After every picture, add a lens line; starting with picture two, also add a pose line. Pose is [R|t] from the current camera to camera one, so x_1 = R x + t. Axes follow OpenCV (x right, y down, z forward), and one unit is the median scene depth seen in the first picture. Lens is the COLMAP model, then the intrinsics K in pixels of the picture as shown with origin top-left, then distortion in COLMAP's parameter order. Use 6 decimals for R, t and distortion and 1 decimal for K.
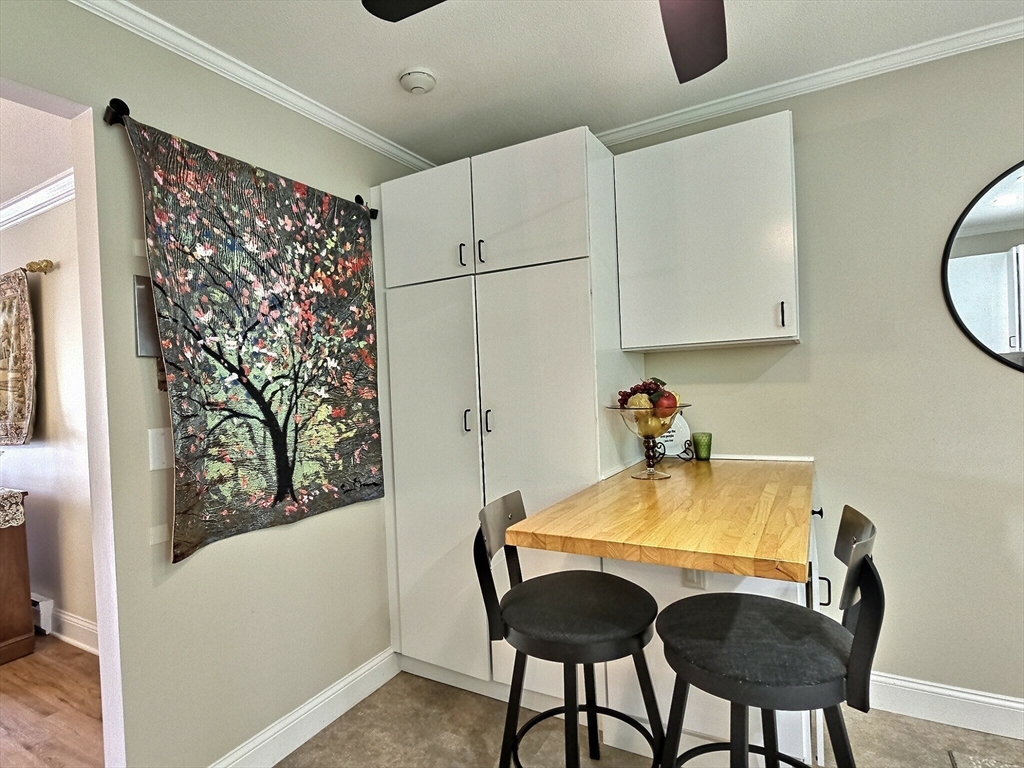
lens RADIAL K [[543.2, 0, 506.4], [0, 543.2, 385.7], [0, 0, 1]] dist [-0.005411, 0.000066]
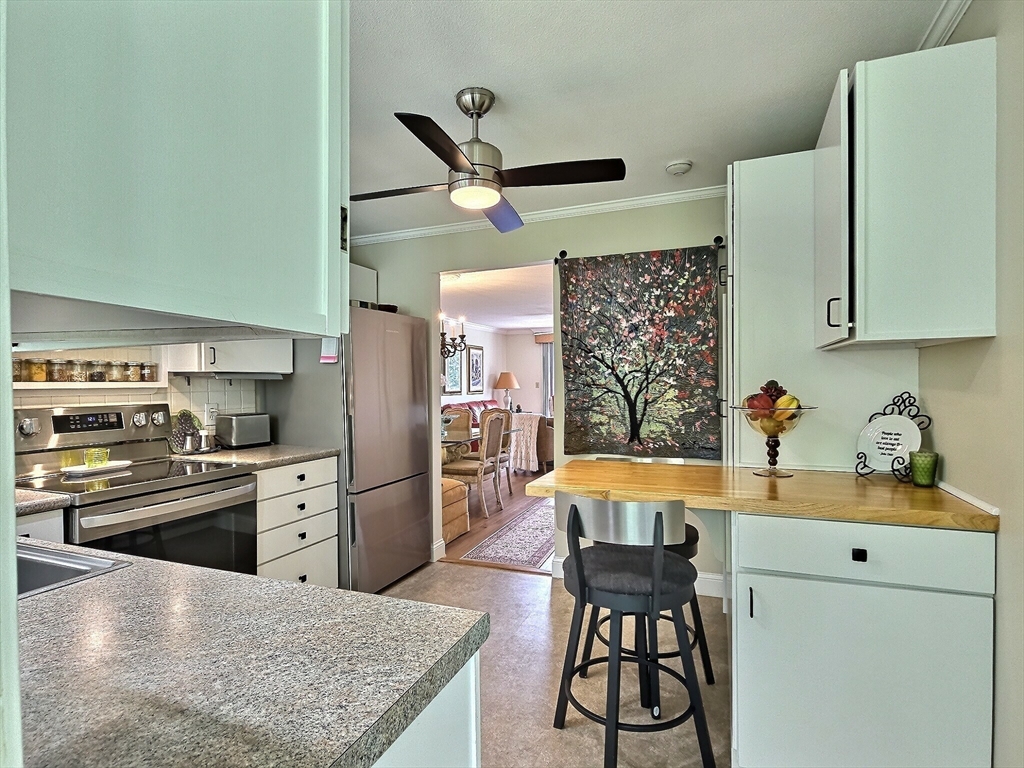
lens RADIAL K [[543.2, 0, 510.2], [0, 543.2, 385.2], [0, 0, 1]] dist [-0.005411, 0.000066]
pose [[0.142257, 0.042134, -0.988933, 1.197755], [-0.000953, 0.999099, 0.042430, -0.043107], [0.989829, -0.005094, 0.142169, 0.346567]]
